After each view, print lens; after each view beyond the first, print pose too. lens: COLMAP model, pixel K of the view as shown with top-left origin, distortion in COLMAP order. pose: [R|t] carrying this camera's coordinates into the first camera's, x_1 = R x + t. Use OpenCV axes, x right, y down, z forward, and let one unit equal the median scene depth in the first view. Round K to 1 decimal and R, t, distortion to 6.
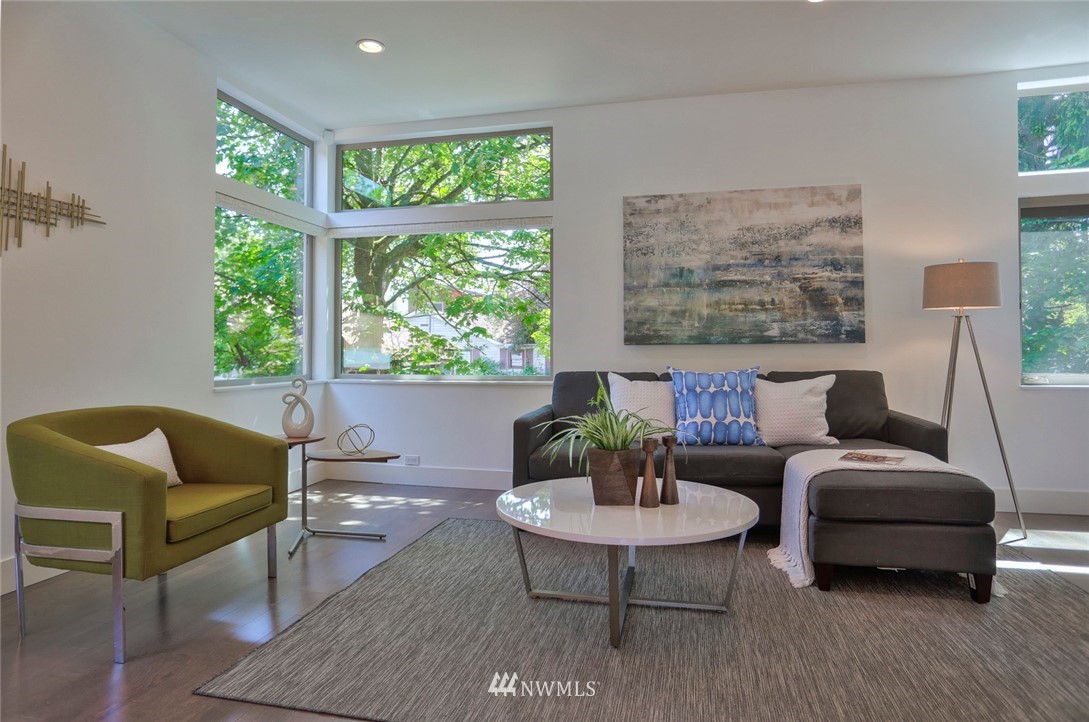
lens RADIAL K [[631.0, 0, 546.7], [0, 631.0, 339.5], [0, 0, 1]] dist [-0.051439, 0.025422]
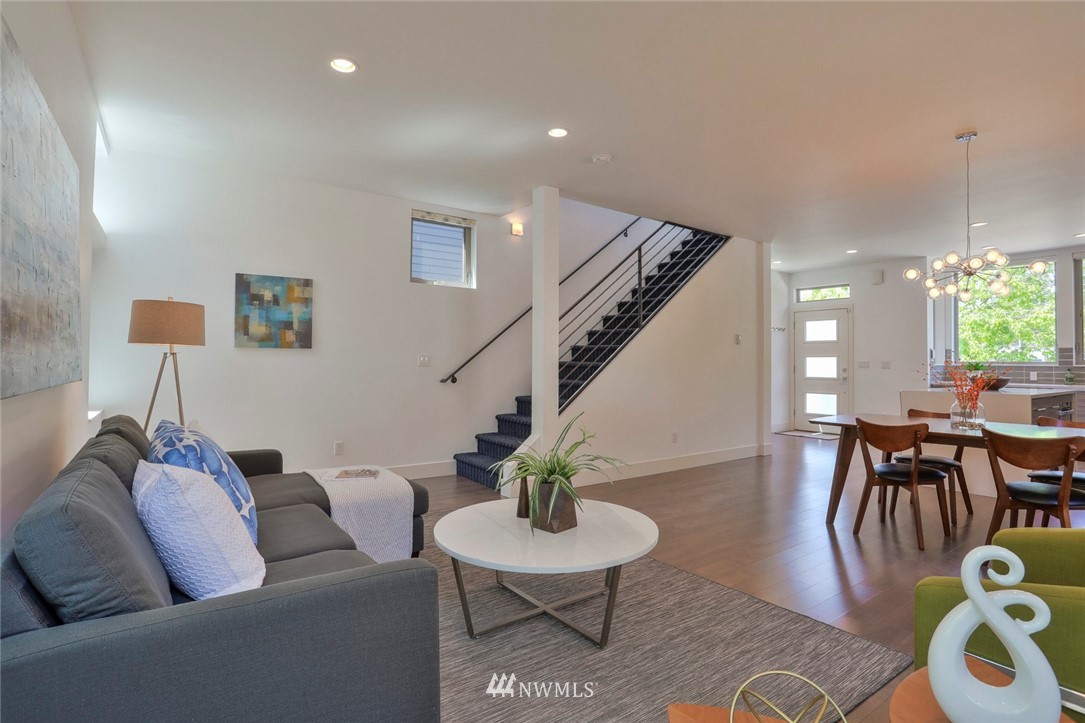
lens RADIAL K [[534.6, 0, 540.3], [0, 534.6, 353.9], [0, 0, 1]] dist [-0.065151, 0.025830]
pose [[-0.745552, 0.005962, 0.666421, -0.321782], [-0.016718, 0.999478, -0.027645, -0.018668], [-0.666238, -0.031752, -0.745063, 1.075644]]
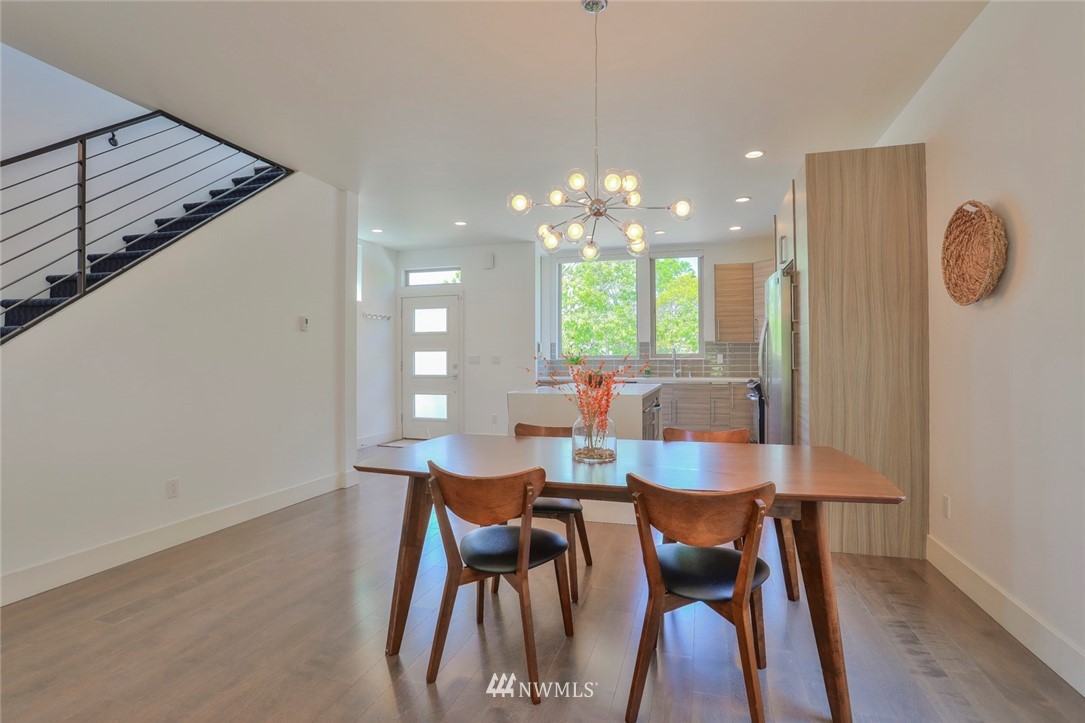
lens RADIAL K [[534.6, 0, 542.3], [0, 534.6, 355.7], [0, 0, 1]] dist [-0.065151, 0.025830]
pose [[-0.997475, 0.003397, 0.070932, -0.263050], [0.001788, 0.999740, -0.022737, -0.026329], [-0.070991, -0.022552, -0.997222, 0.516041]]
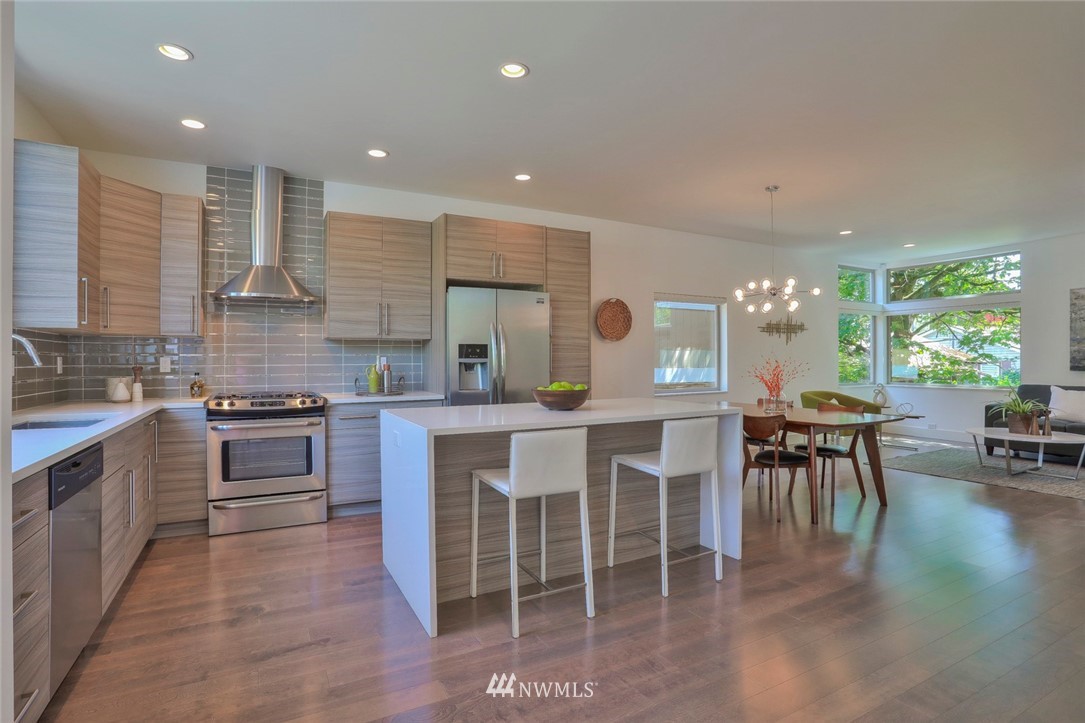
lens RADIAL K [[534.6, 0, 539.1], [0, 534.6, 357.5], [0, 0, 1]] dist [-0.065151, 0.025830]
pose [[0.650309, -0.002127, -0.759667, 0.272106], [0.011925, 0.999901, 0.007409, -0.064516], [0.759576, -0.013877, 0.650270, -1.214540]]
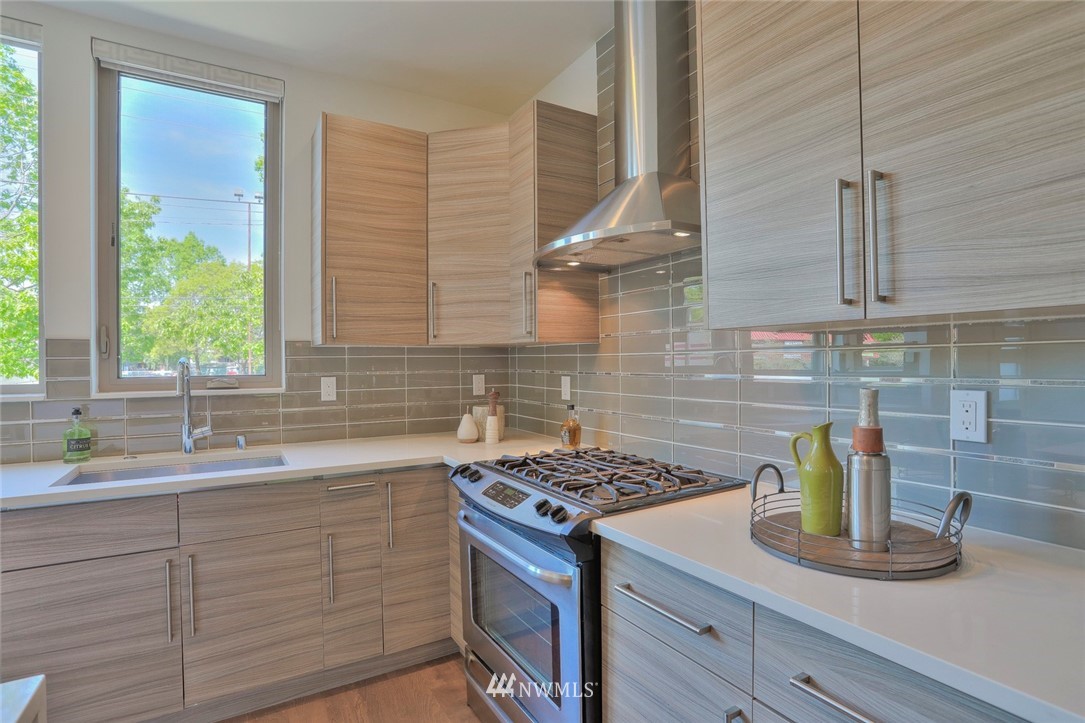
lens RADIAL K [[534.6, 0, 537.3], [0, 534.6, 363.6], [0, 0, 1]] dist [-0.065151, 0.025830]
pose [[-0.733124, 0.009942, -0.680022, -0.480517], [0.017765, 0.999832, -0.004534, -0.079586], [0.679863, -0.015405, -0.733178, -0.661340]]
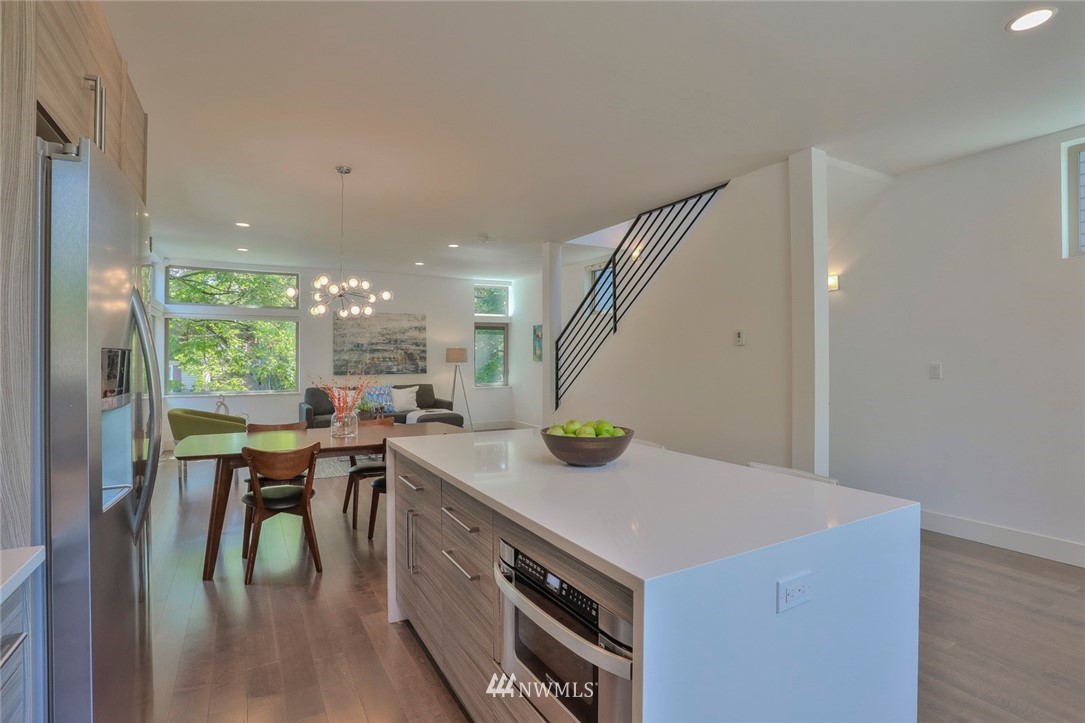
lens RADIAL K [[534.6, 0, 538.1], [0, 534.6, 353.3], [0, 0, 1]] dist [-0.065151, 0.025830]
pose [[0.742418, 0.006856, 0.669902, -0.673739], [-0.009372, 0.999956, 0.000153, -0.086254], [-0.669872, -0.006392, 0.742449, -1.031329]]
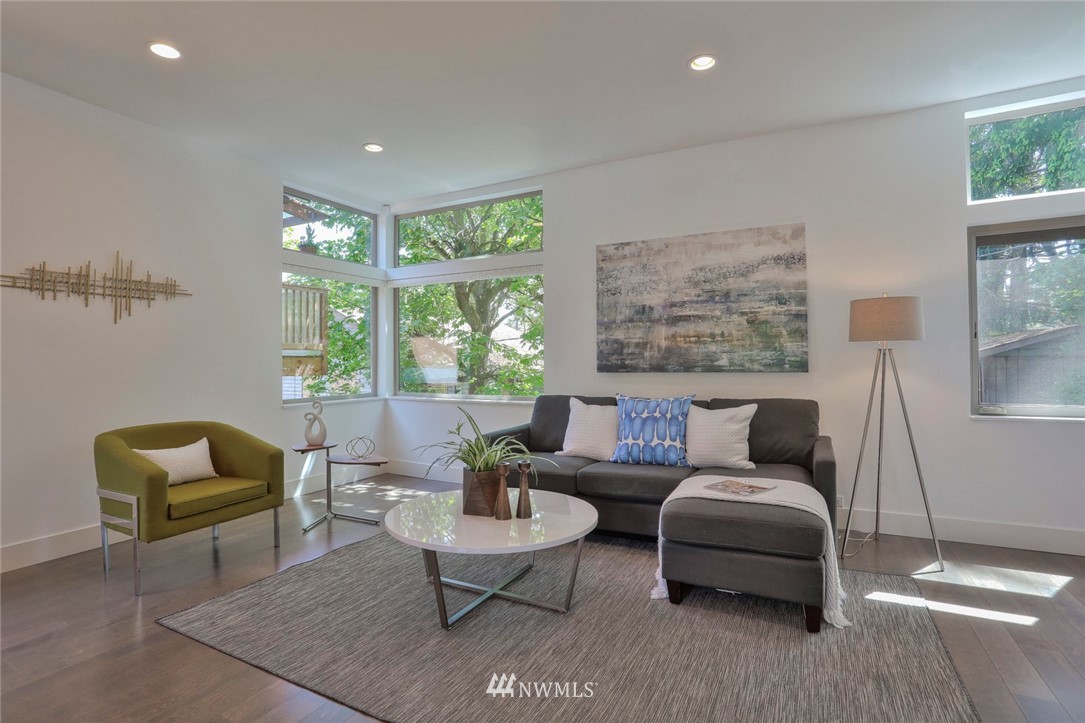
lens RADIAL K [[534.6, 0, 540.5], [0, 534.6, 352.7], [0, 0, 1]] dist [-0.065151, 0.025830]
pose [[0.965374, -0.008337, -0.260738, 0.299994], [0.009583, 0.999948, 0.003507, -0.034968], [0.260695, -0.005884, 0.965403, 0.016386]]
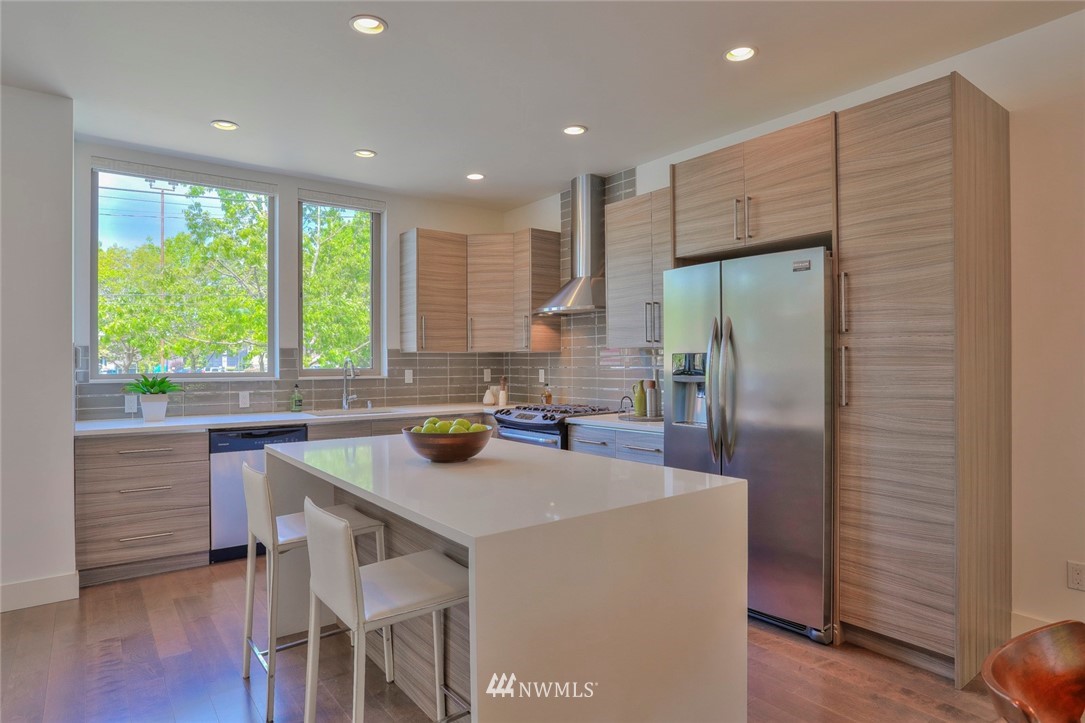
lens RADIAL K [[621.4, 0, 534.1], [0, 621.4, 365.2], [0, 0, 1]] dist [-0.016319, -0.000222]
pose [[-0.648835, 0.003999, -0.760918, 0.114466], [0.014364, 0.999872, -0.006993, -0.066704], [0.760793, -0.015467, -0.648810, -0.230489]]
